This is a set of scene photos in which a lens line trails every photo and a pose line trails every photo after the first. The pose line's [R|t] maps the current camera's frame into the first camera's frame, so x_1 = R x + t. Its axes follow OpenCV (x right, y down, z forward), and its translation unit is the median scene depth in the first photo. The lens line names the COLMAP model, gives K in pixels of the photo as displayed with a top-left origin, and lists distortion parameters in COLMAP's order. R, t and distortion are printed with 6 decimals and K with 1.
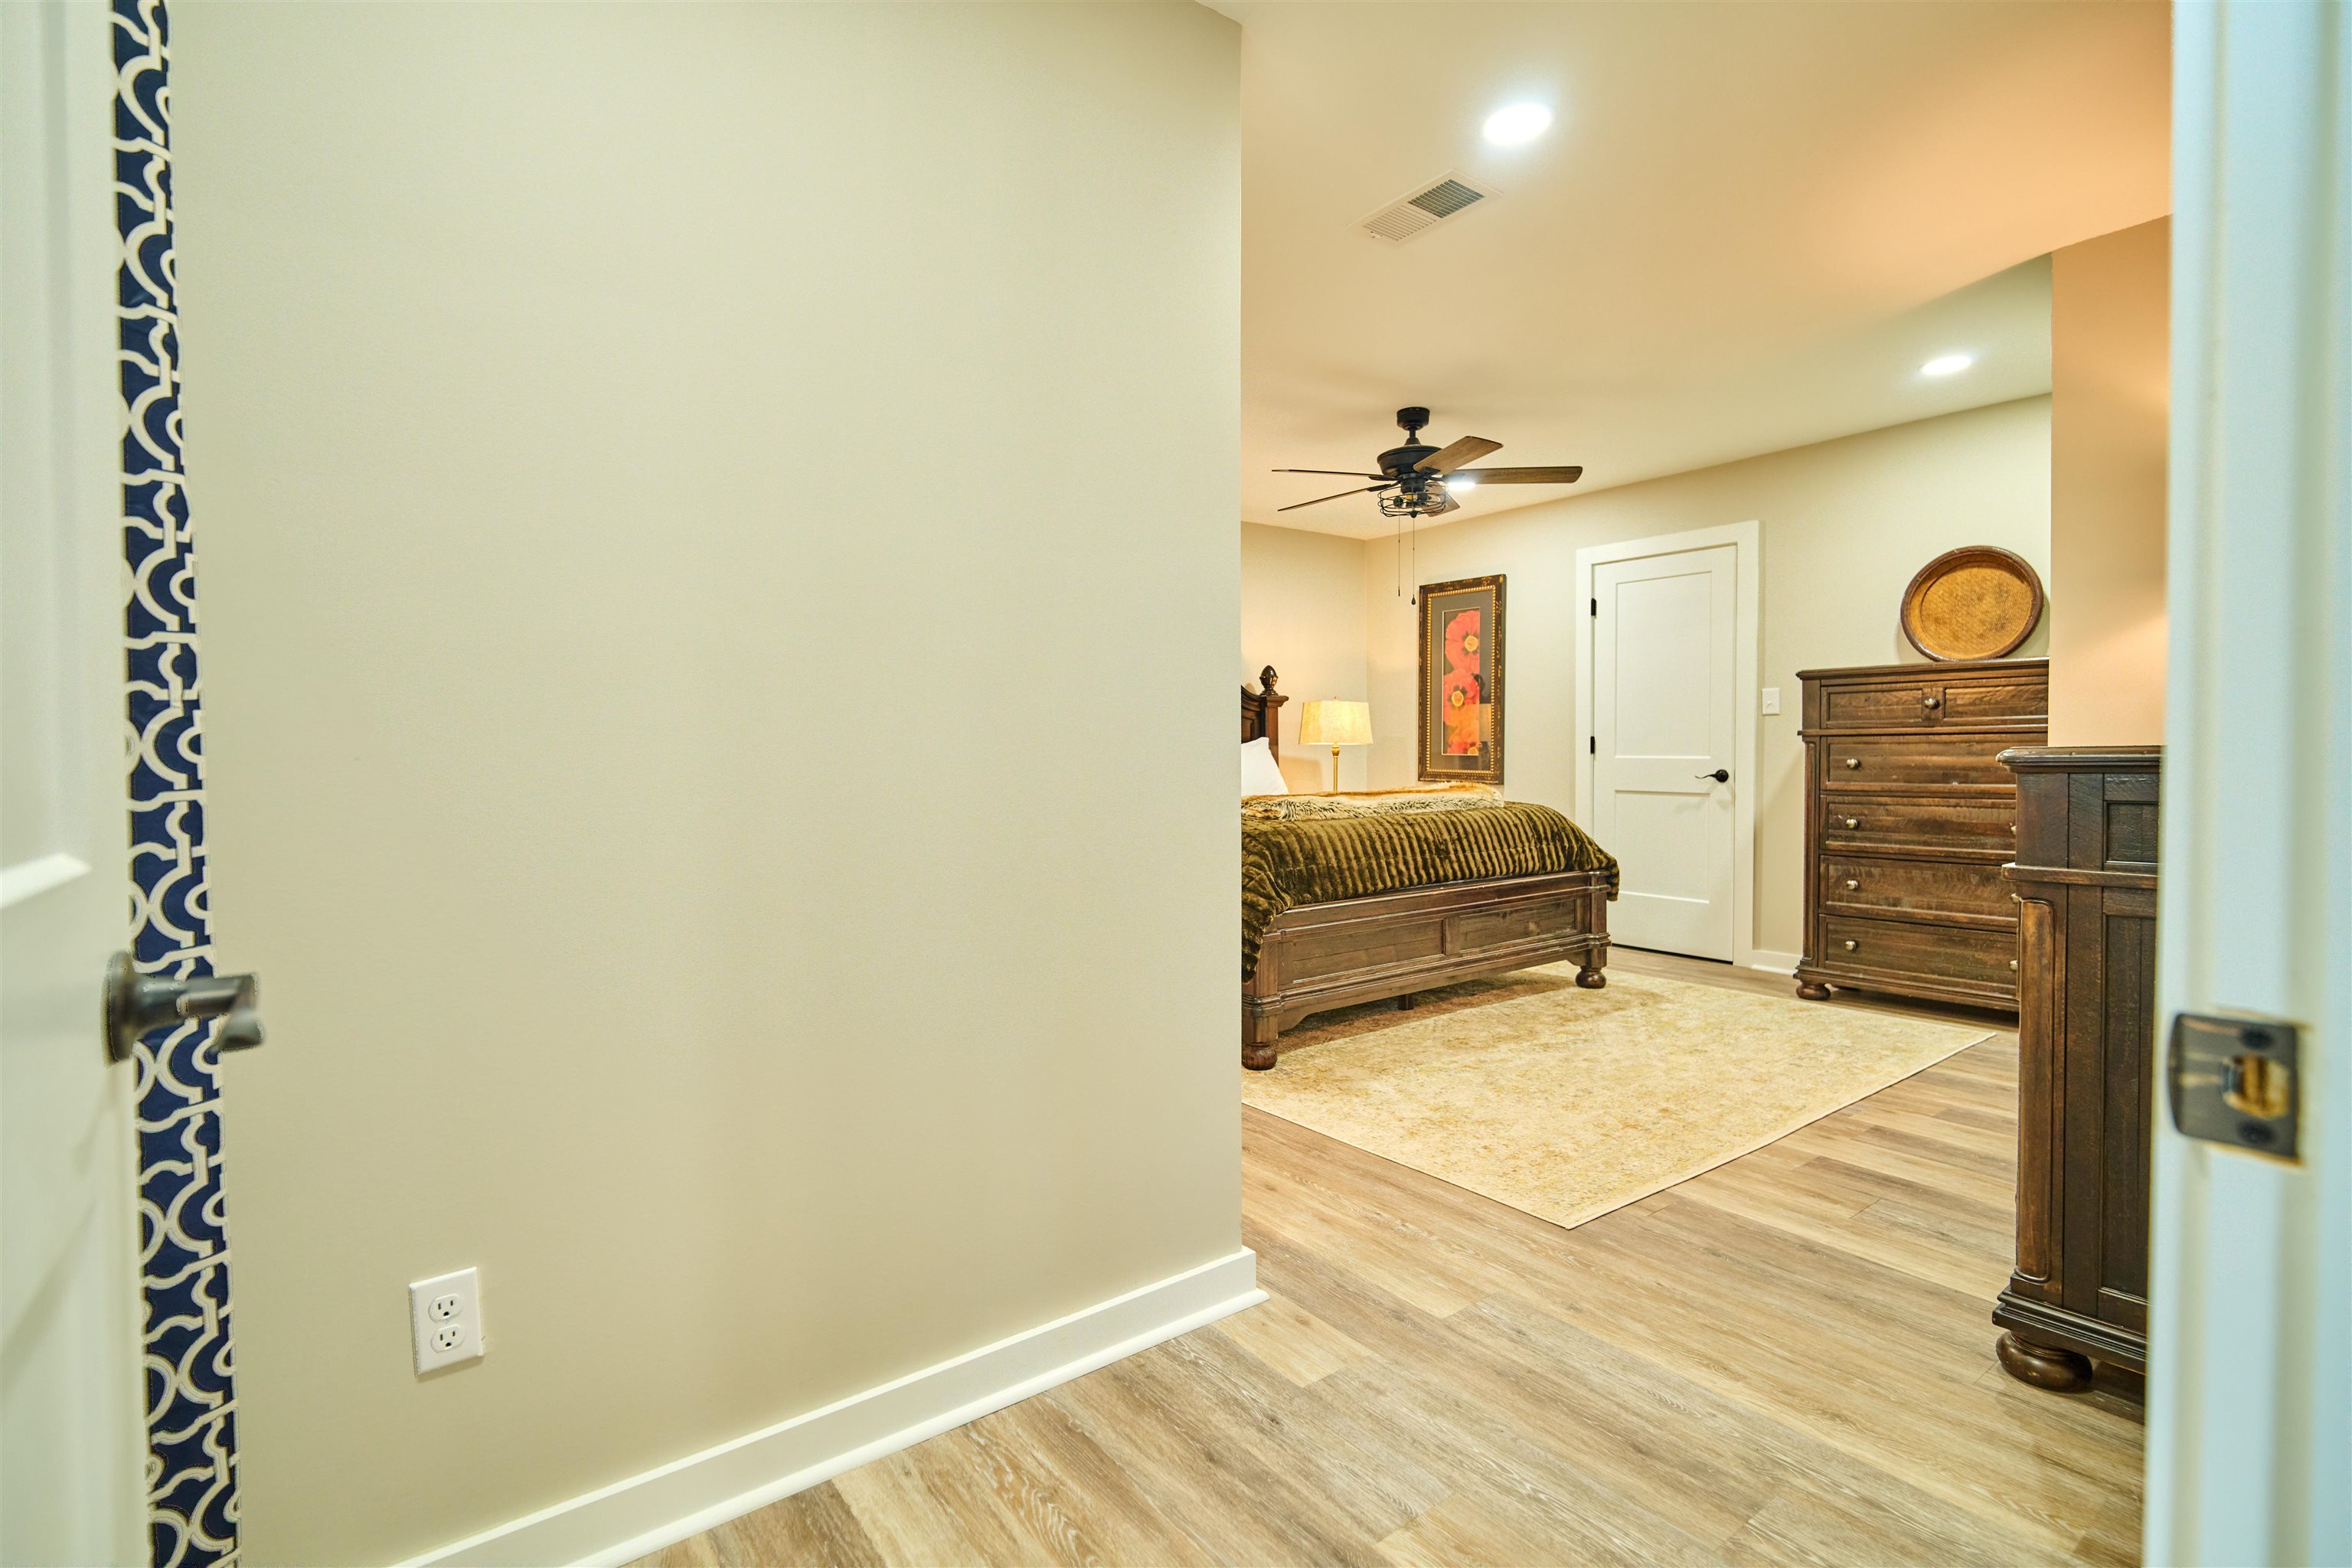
lens RADIAL K [[1085.2, 0, 1168.9], [0, 1085.2, 769.5], [0, 0, 1]] dist [-0.002701, -0.003165]
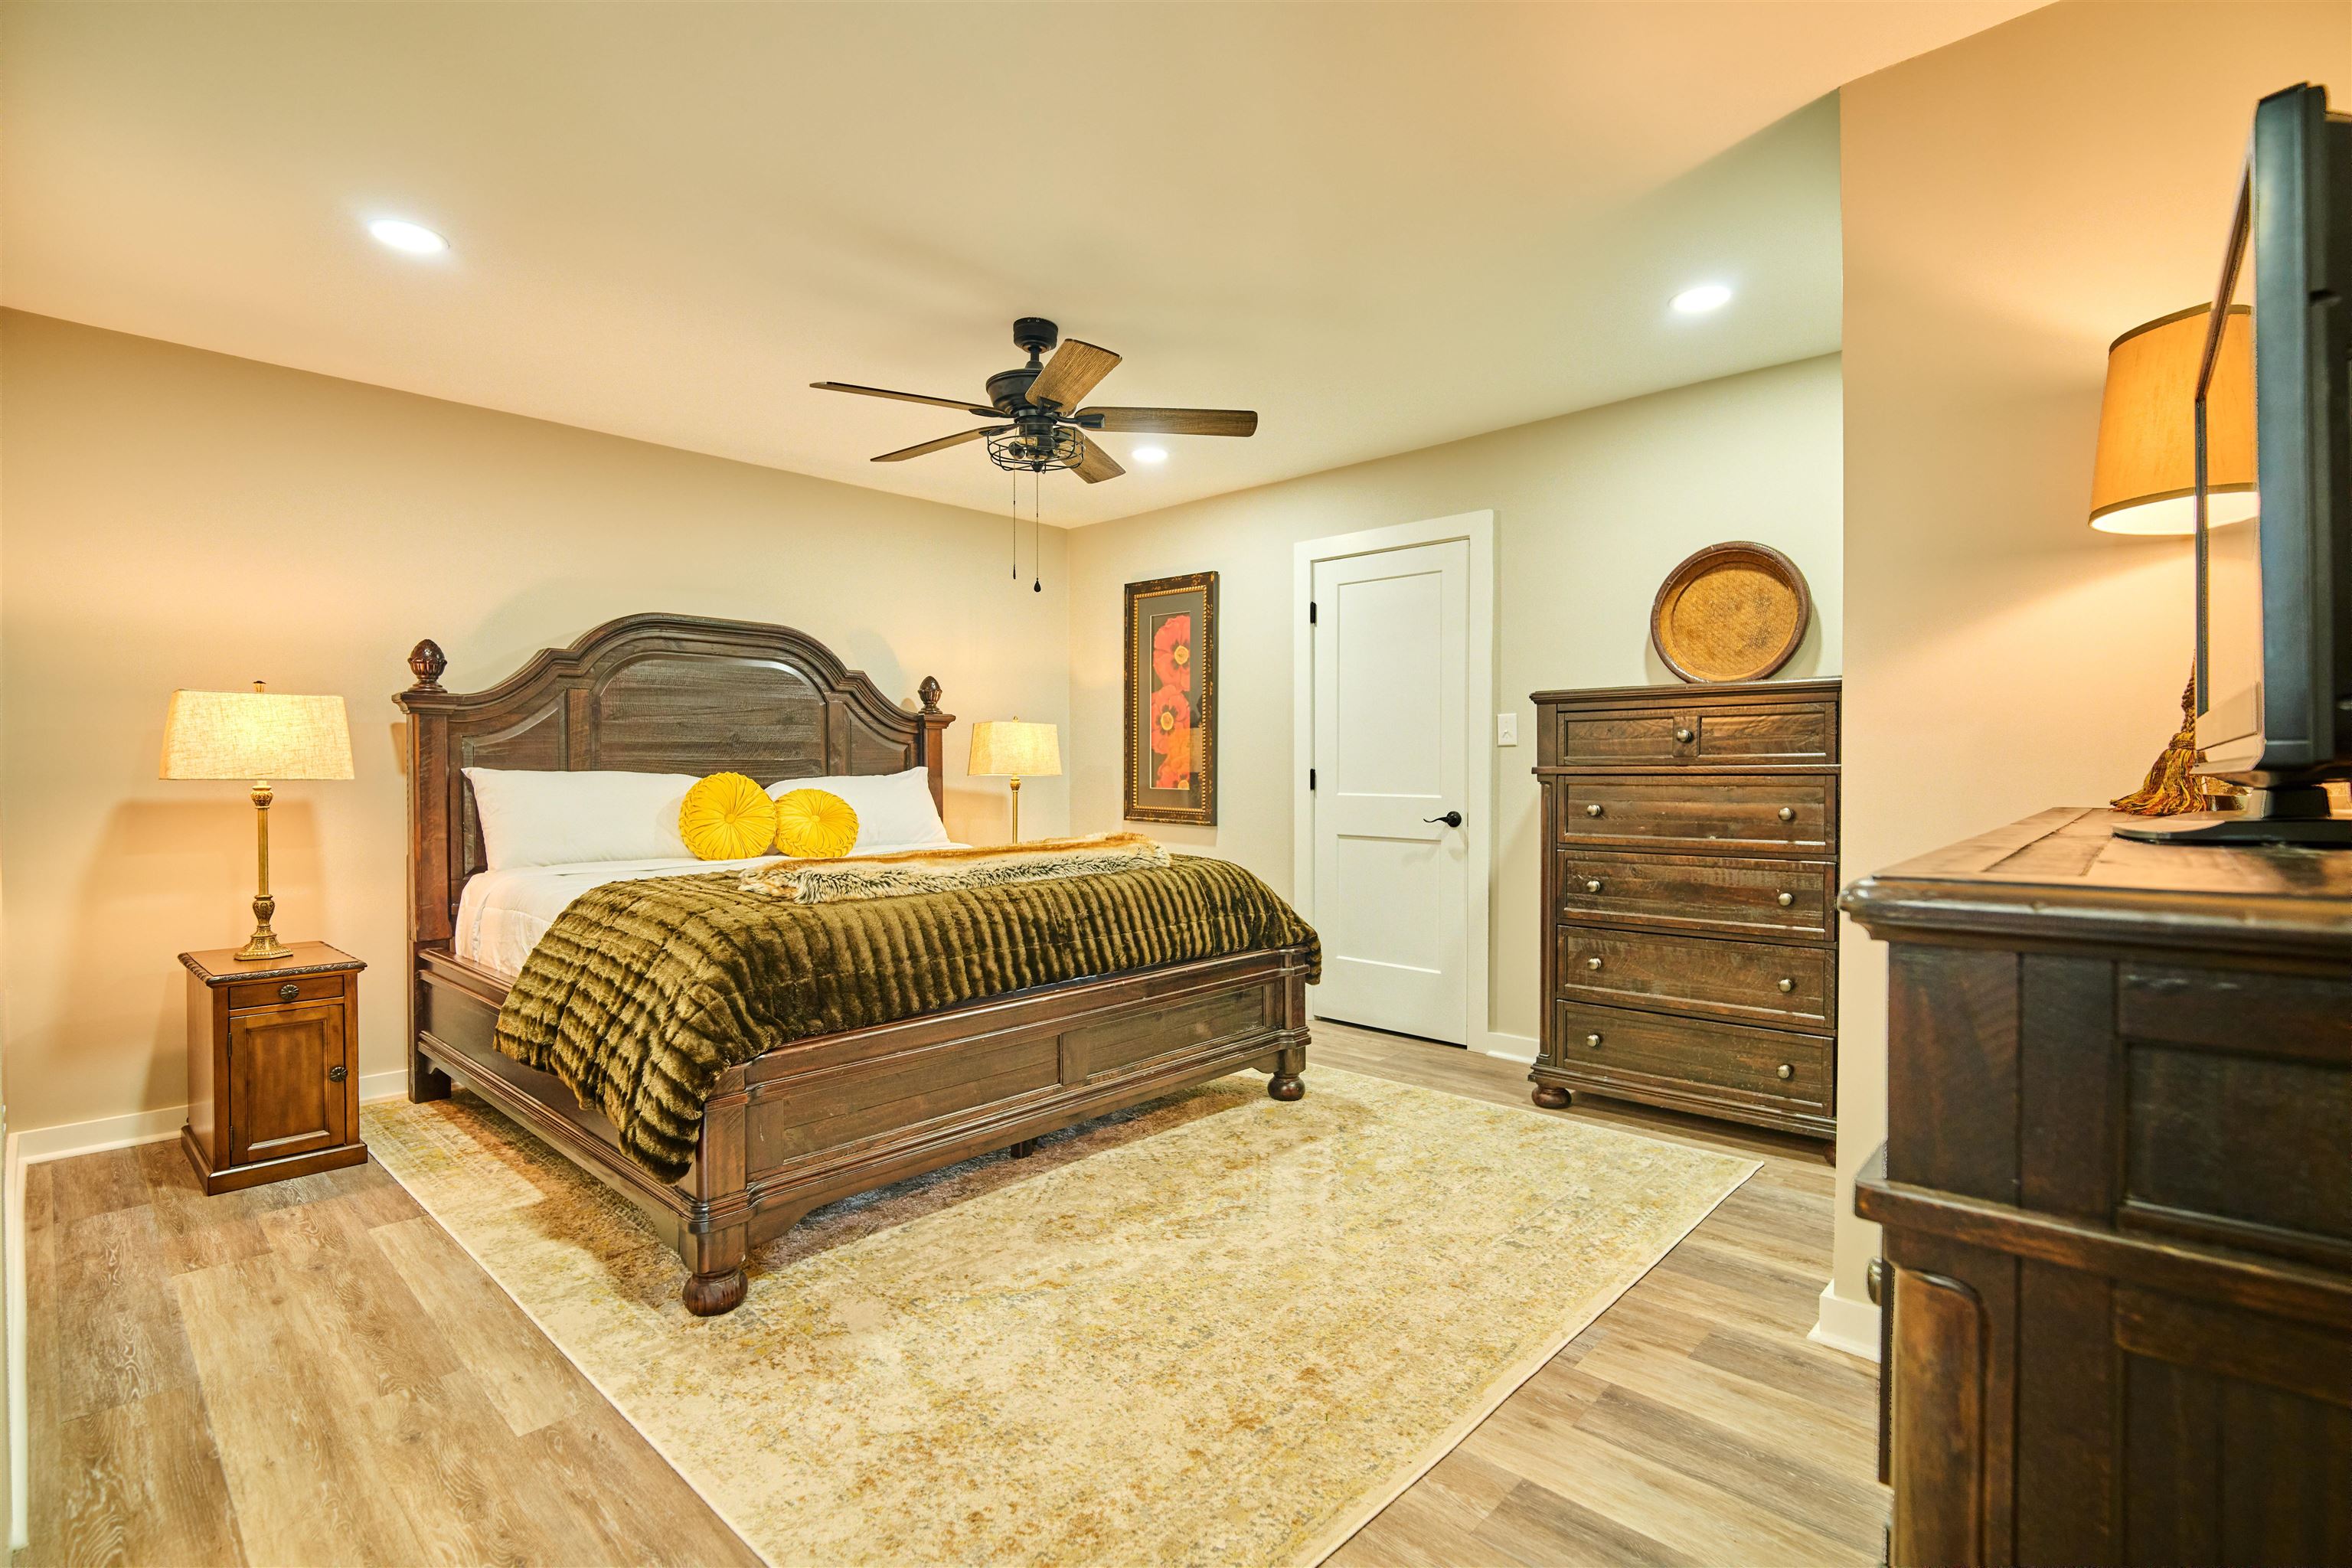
lens RADIAL K [[1085.2, 0, 1175.2], [0, 1085.2, 771.2], [0, 0, 1]] dist [-0.002701, -0.003165]
pose [[0.984899, 0.004313, 0.173074, 0.195367], [-0.001686, 0.999881, -0.015324, -0.021565], [-0.173119, 0.014800, 0.984790, 0.277289]]
